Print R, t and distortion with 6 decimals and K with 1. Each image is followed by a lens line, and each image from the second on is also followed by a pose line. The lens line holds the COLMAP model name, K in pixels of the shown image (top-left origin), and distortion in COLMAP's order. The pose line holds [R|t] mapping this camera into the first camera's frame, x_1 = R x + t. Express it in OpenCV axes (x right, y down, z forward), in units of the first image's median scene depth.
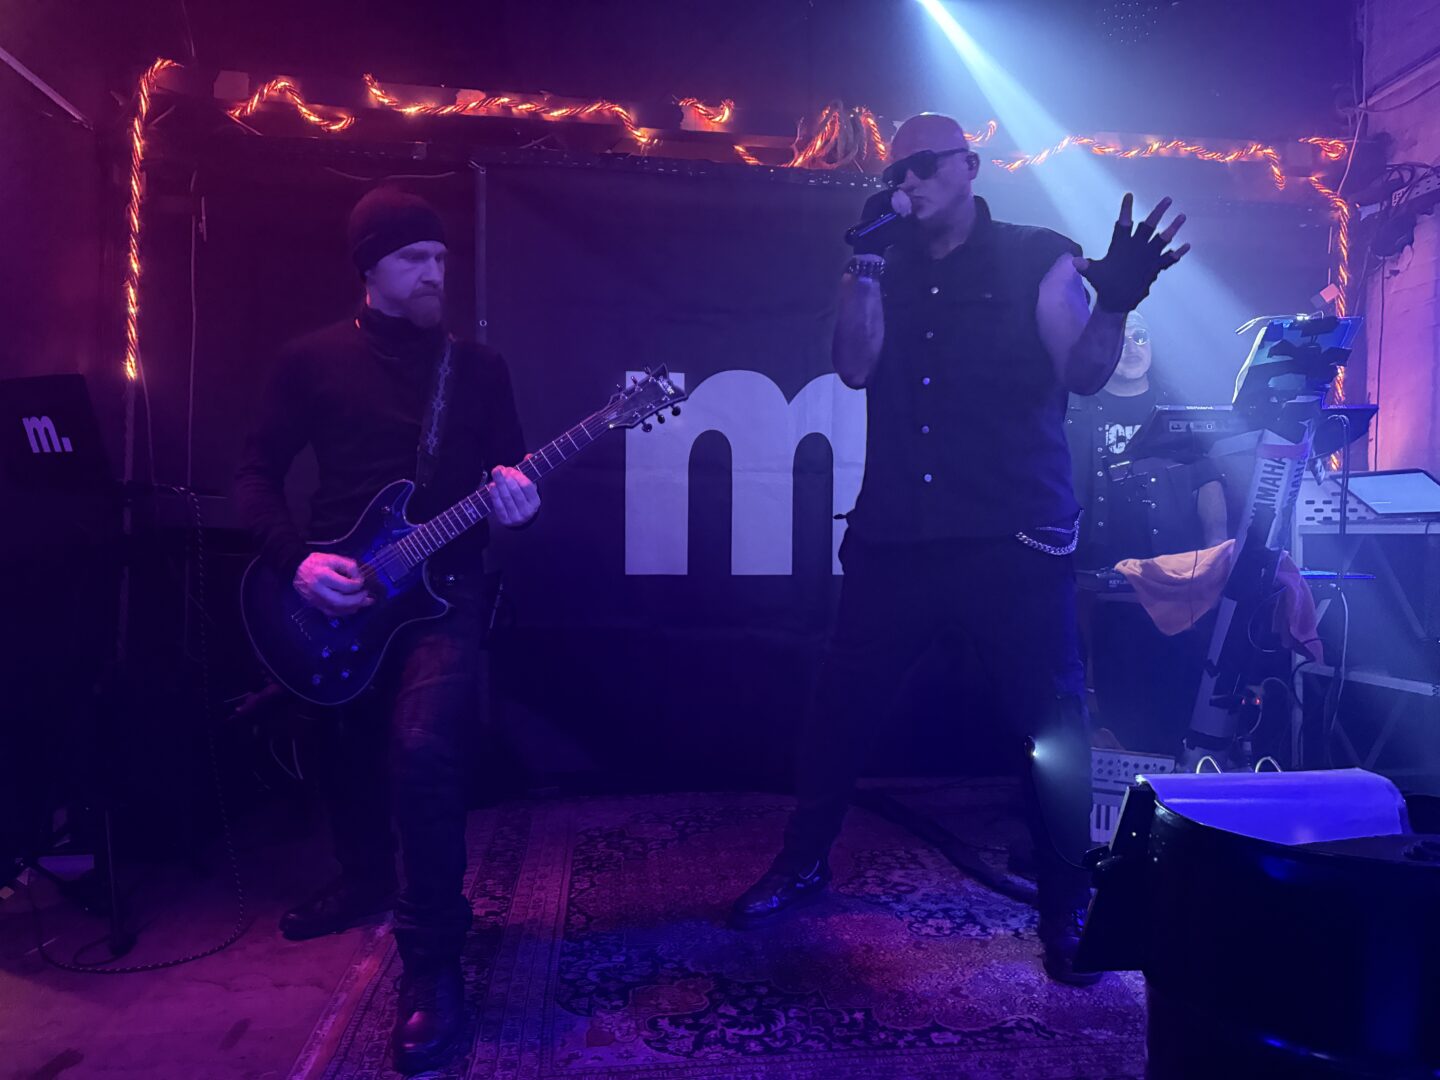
lens RADIAL K [[1039.6, 0, 725.5], [0, 1039.6, 541.8], [0, 0, 1]] dist [-0.004040, 0.000625]
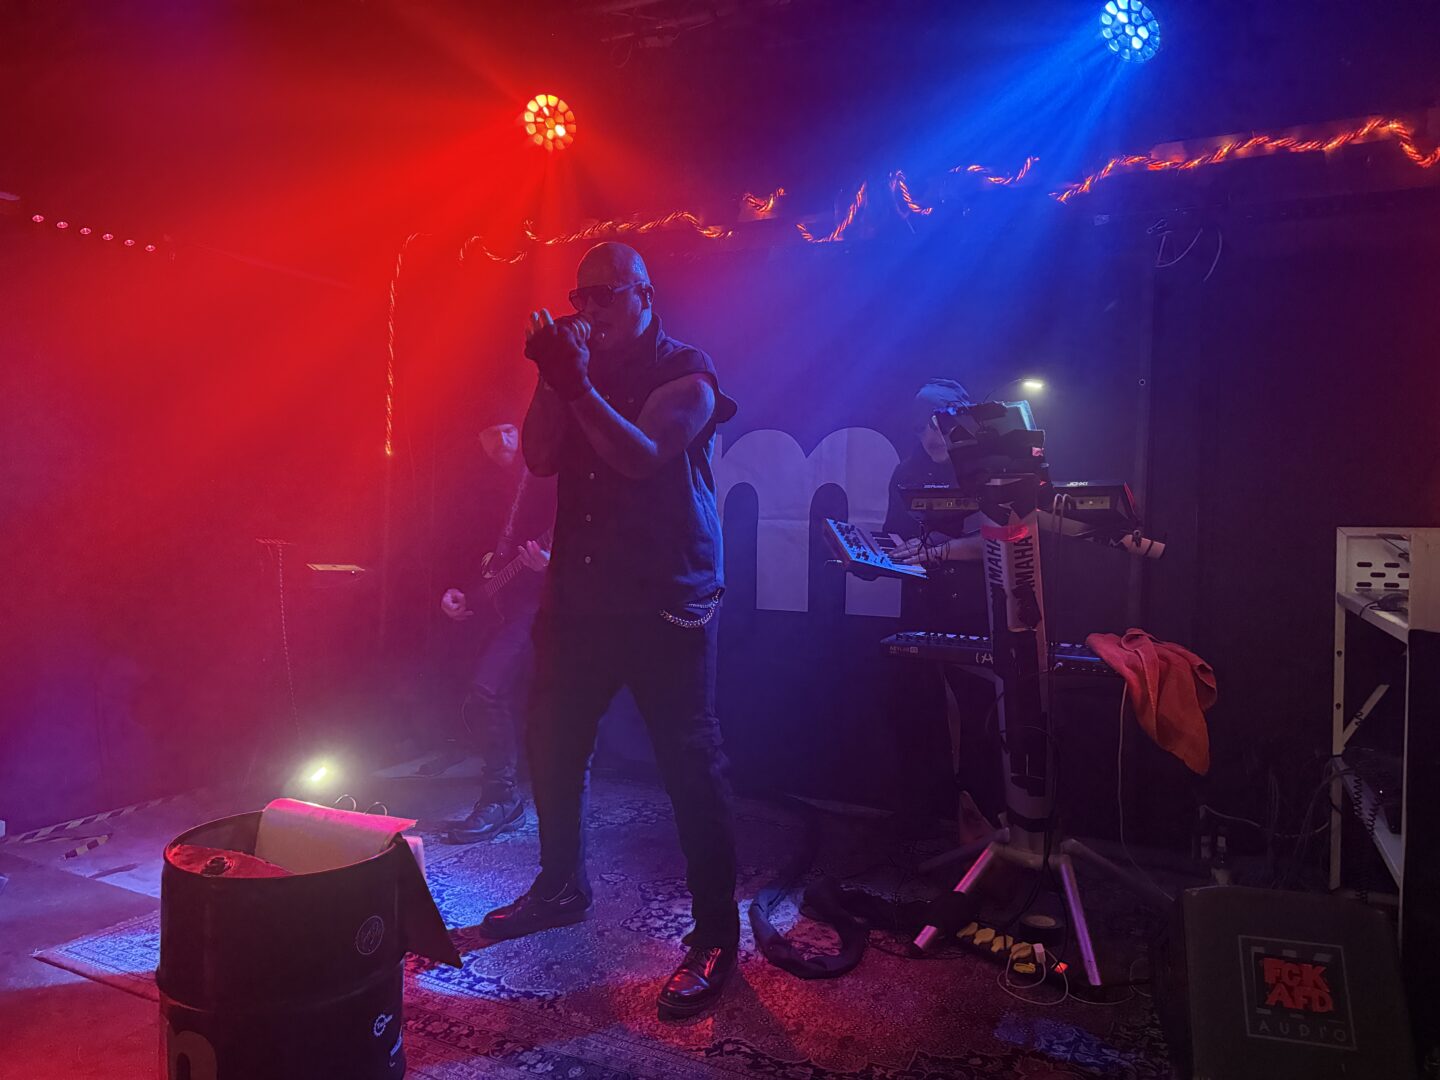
lens RADIAL K [[1034.6, 0, 720.0], [0, 1034.6, 540.0], [0, 0, 1]] dist [-0.003434, 0.002647]
pose [[0.823059, 0.023213, -0.567481, 0.626647], [-0.014706, 0.999700, 0.019565, -0.068211], [0.567765, -0.007758, 0.823154, 0.037927]]
